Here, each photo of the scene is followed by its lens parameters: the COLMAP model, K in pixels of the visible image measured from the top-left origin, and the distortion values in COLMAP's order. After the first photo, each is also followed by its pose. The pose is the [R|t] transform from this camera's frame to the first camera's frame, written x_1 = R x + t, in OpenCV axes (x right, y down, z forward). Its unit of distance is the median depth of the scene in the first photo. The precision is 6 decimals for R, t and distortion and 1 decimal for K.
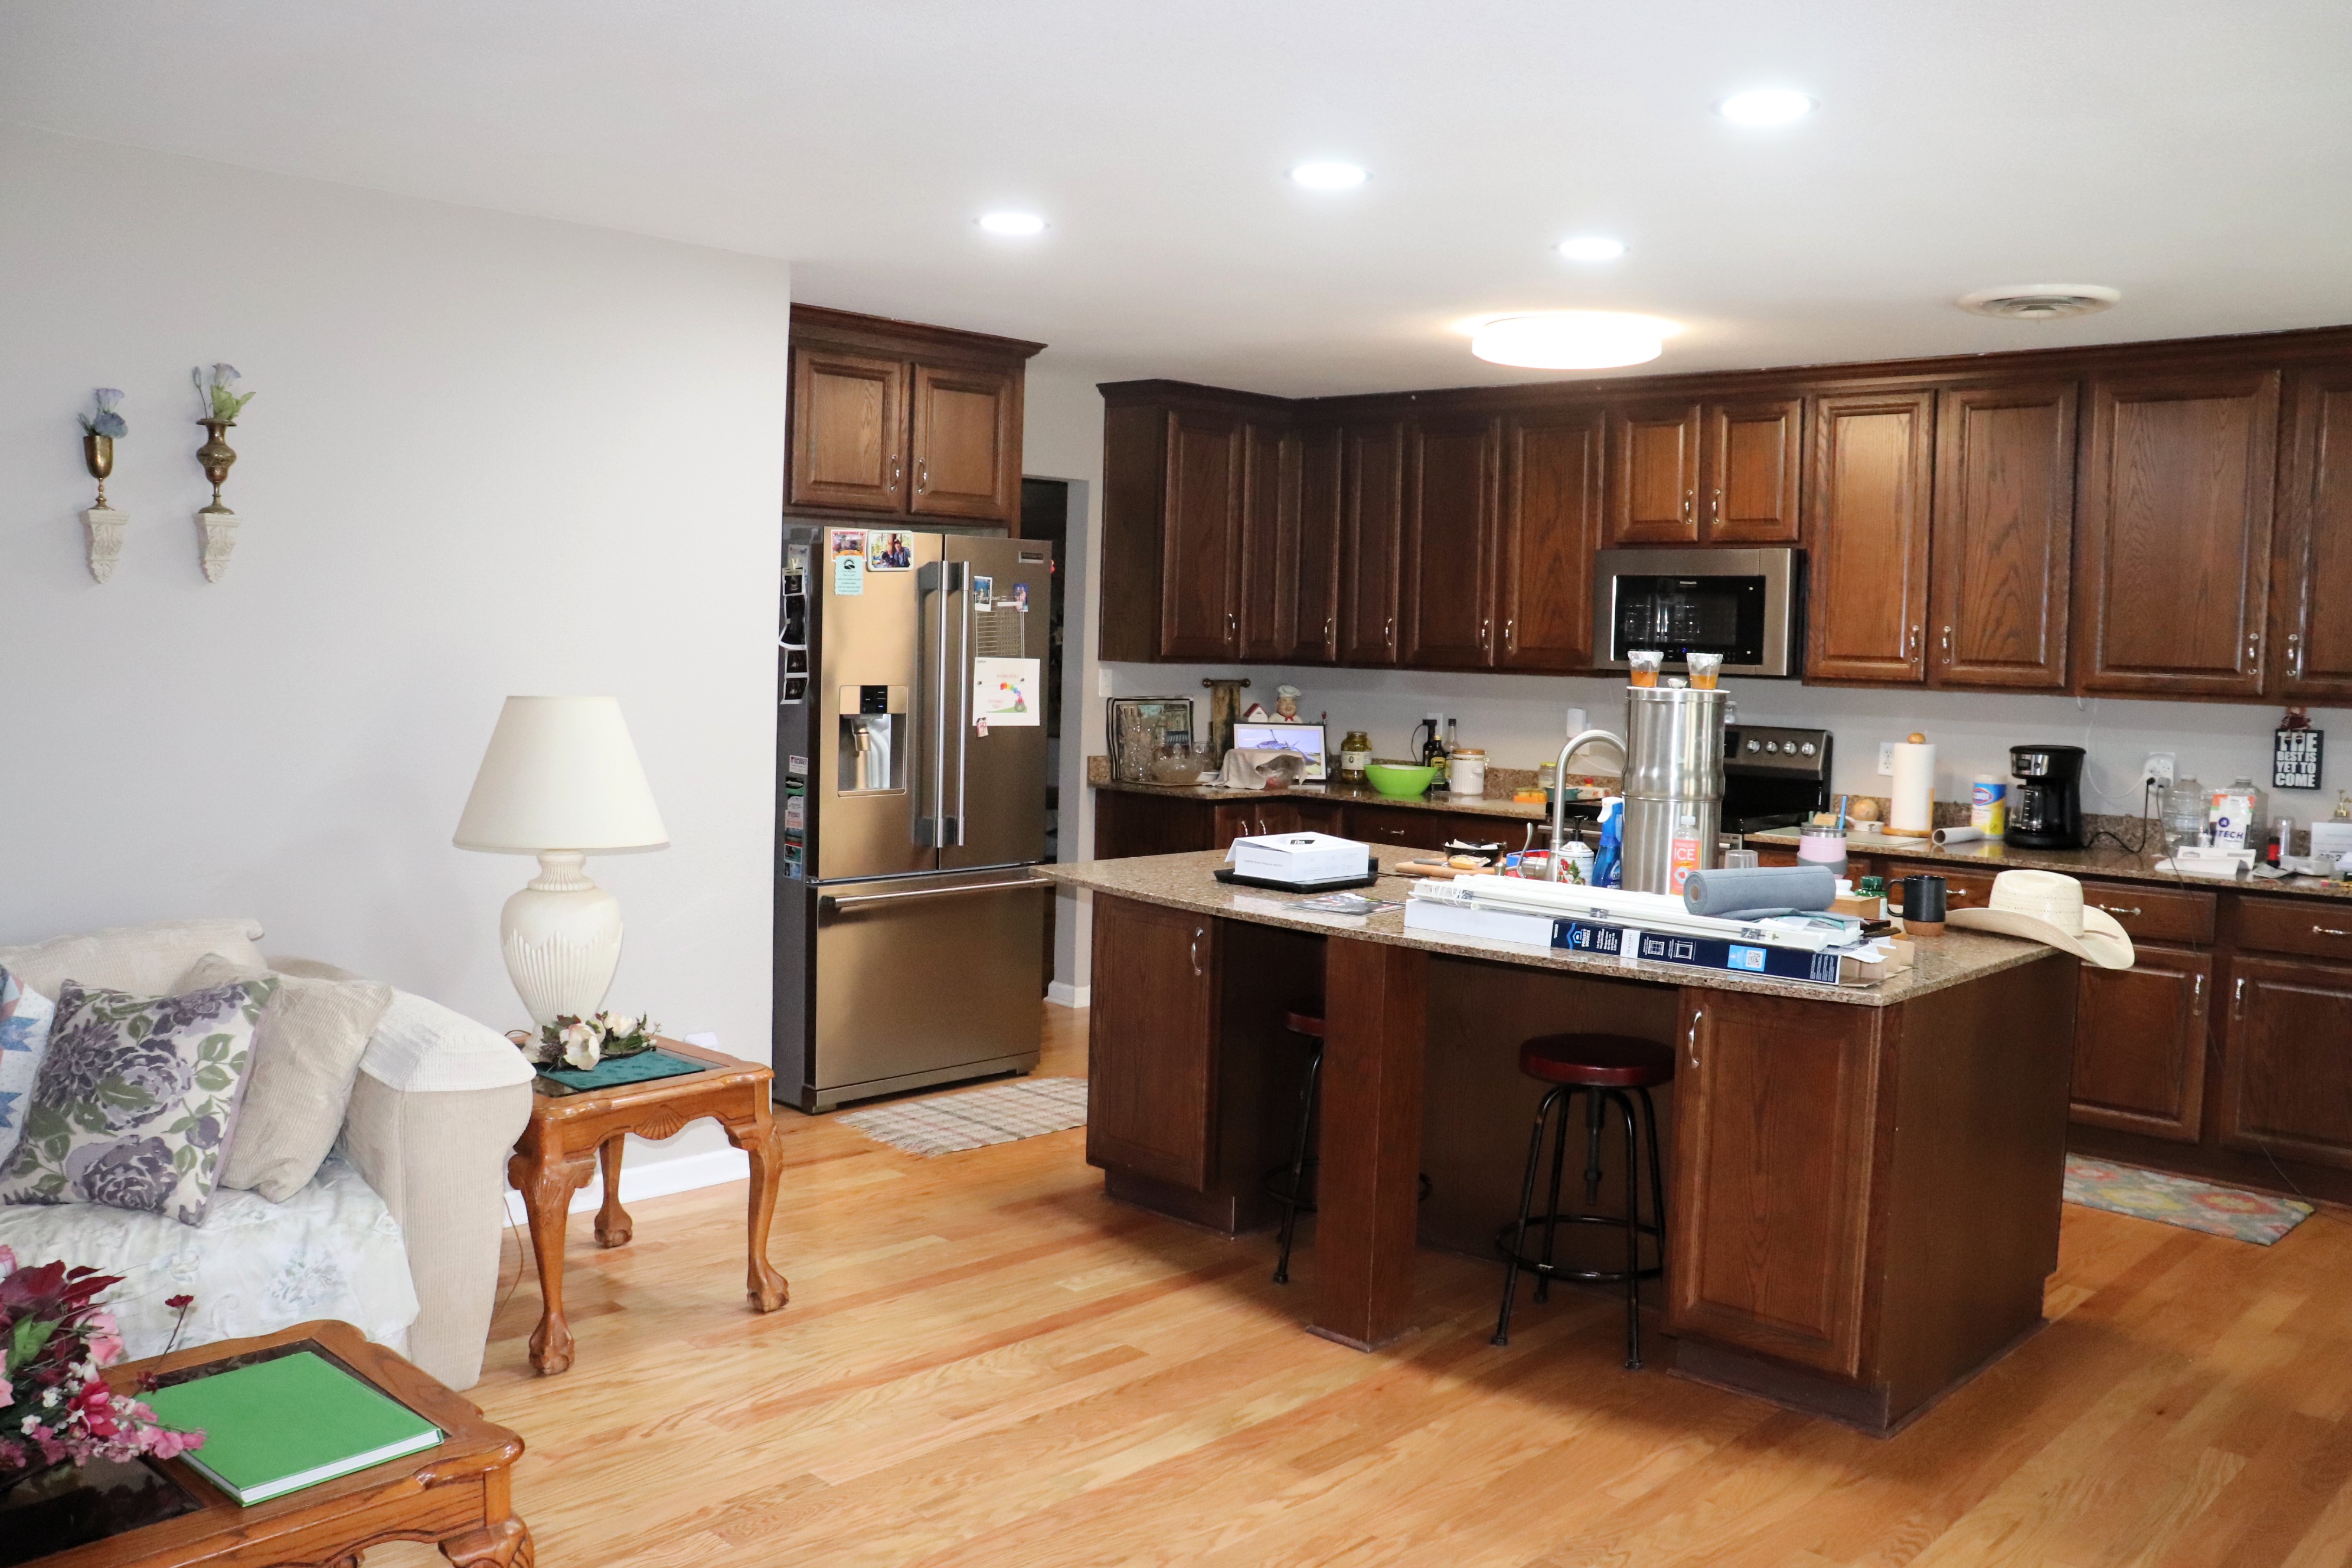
lens RADIAL K [[1970.1, 0, 1184.8], [0, 1970.1, 802.8], [0, 0, 1]] dist [-0.172973, 0.167730]
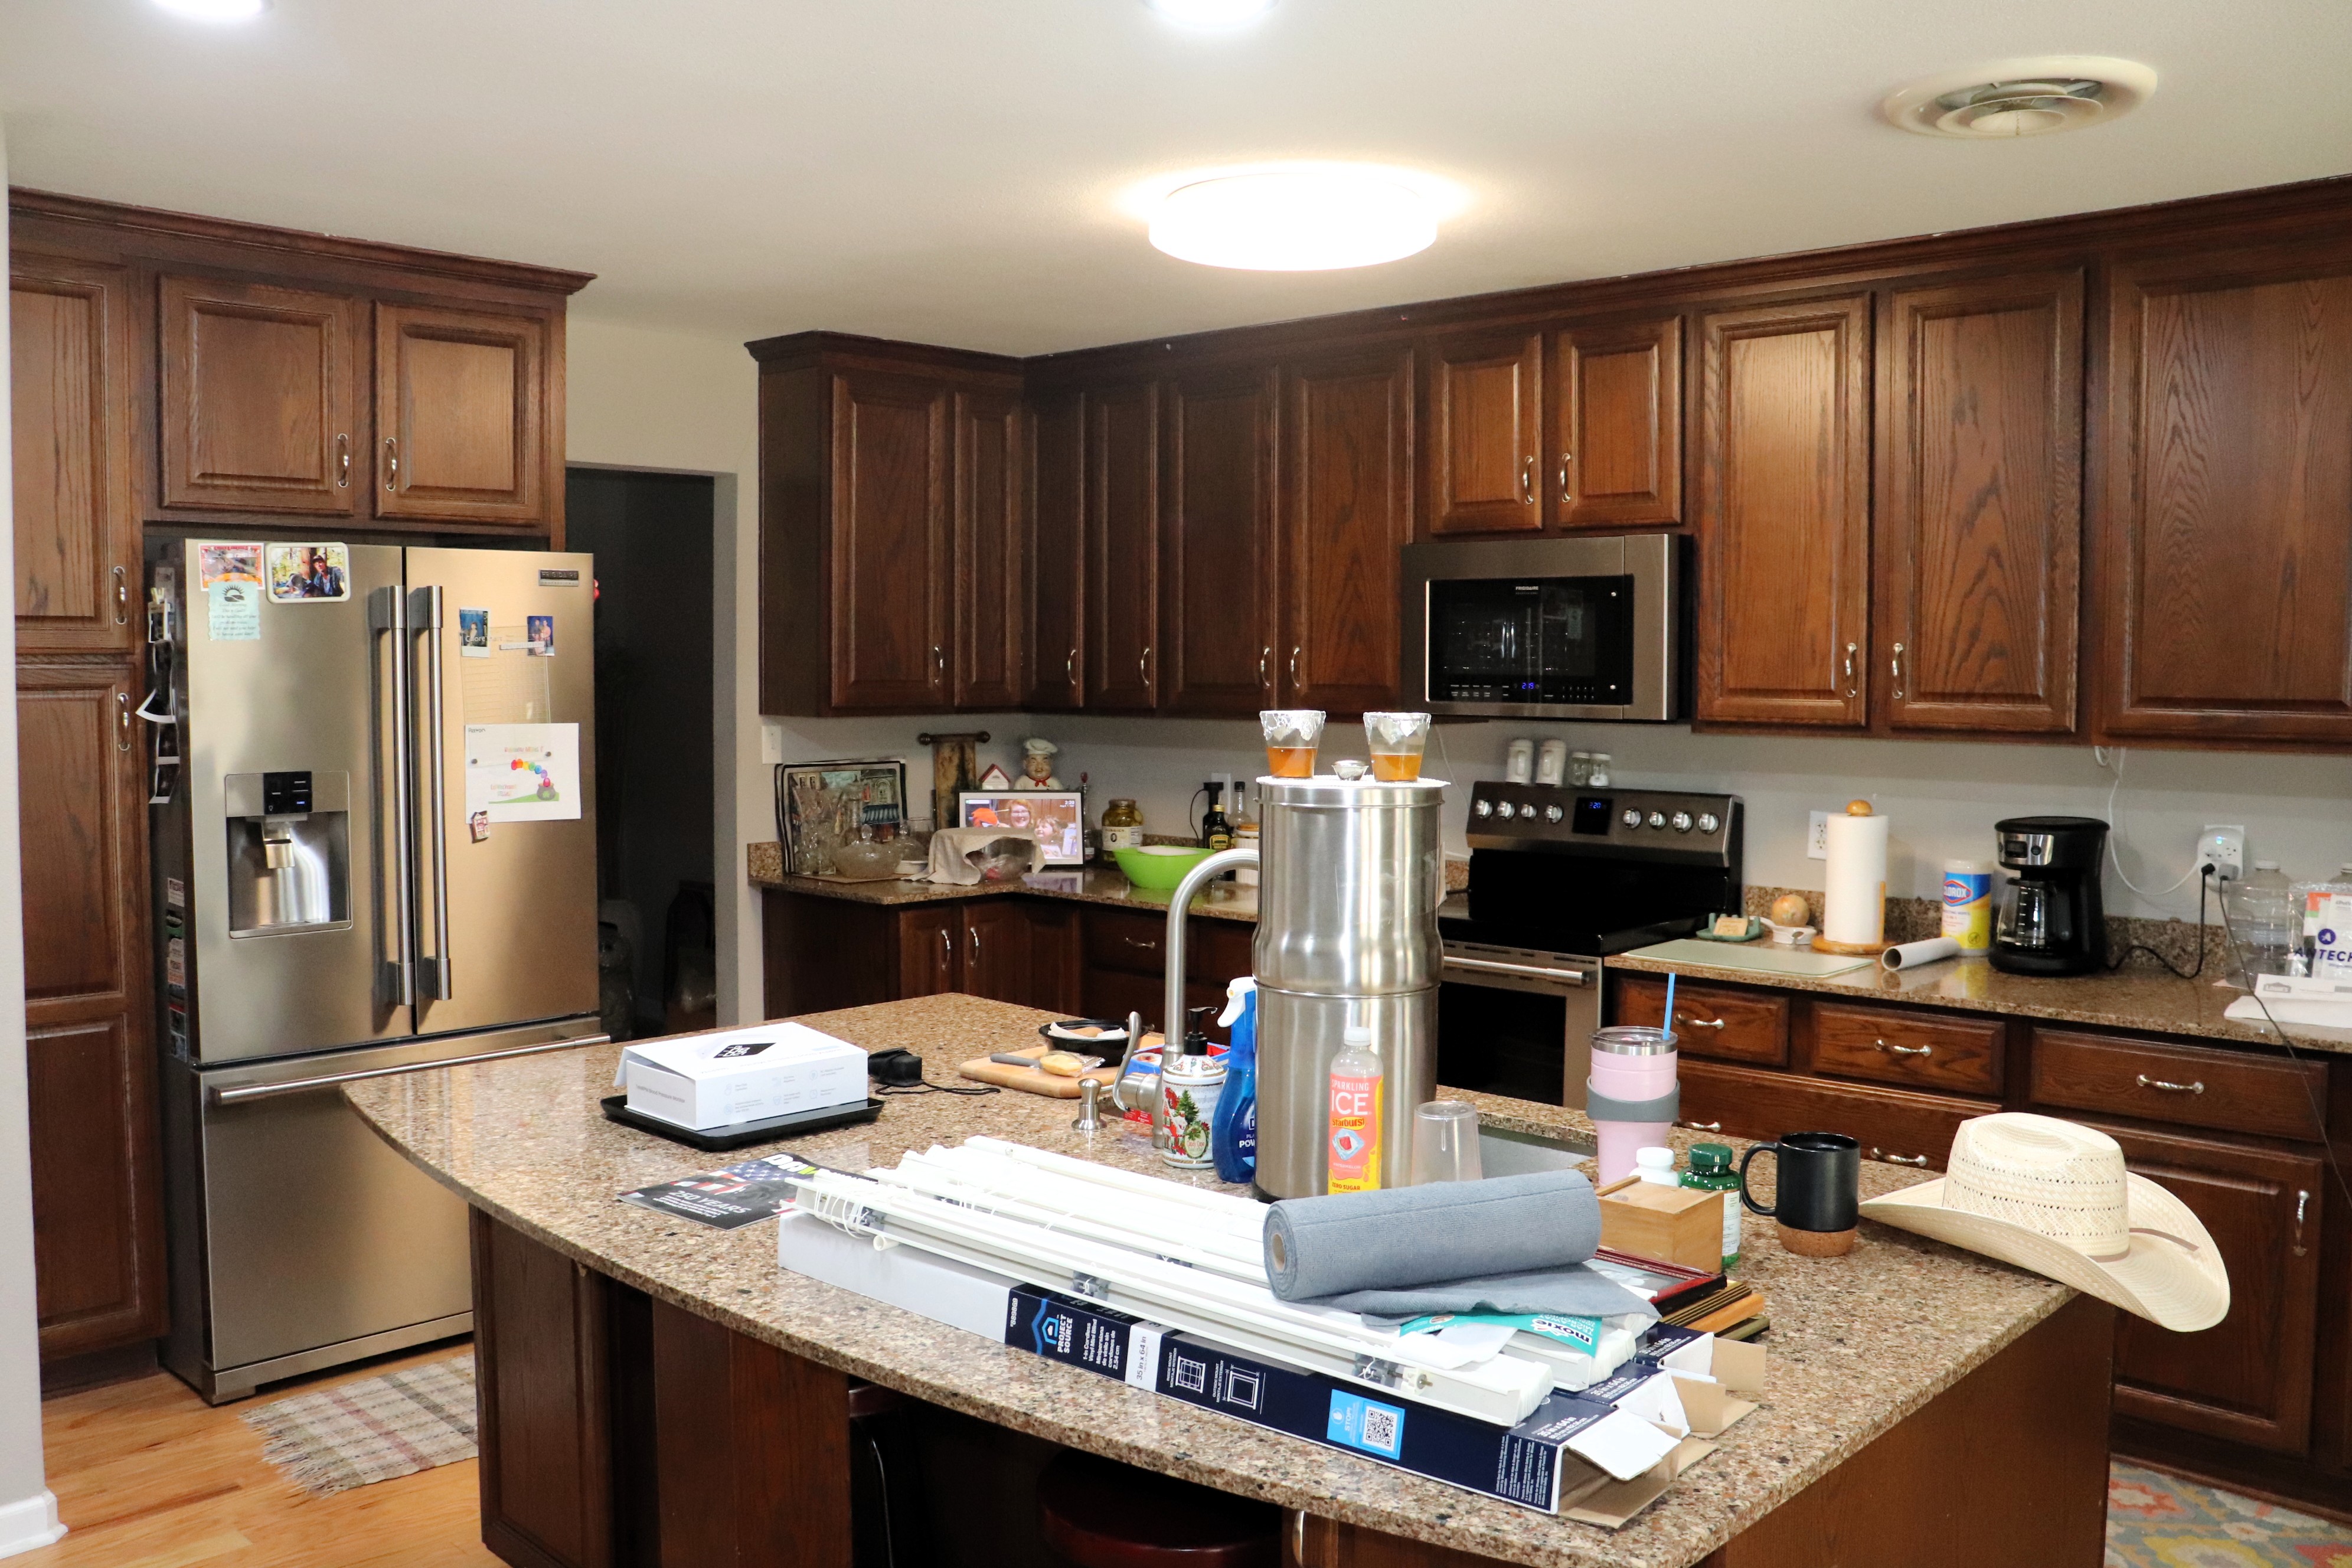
lens RADIAL K [[1970.1, 0, 1184.8], [0, 1970.1, 802.8], [0, 0, 1]] dist [-0.172973, 0.167730]
pose [[0.999766, -0.021479, -0.002569, 0.145750], [0.021447, 0.999701, -0.011739, -0.032952], [0.002821, 0.011681, 0.999928, 0.321613]]
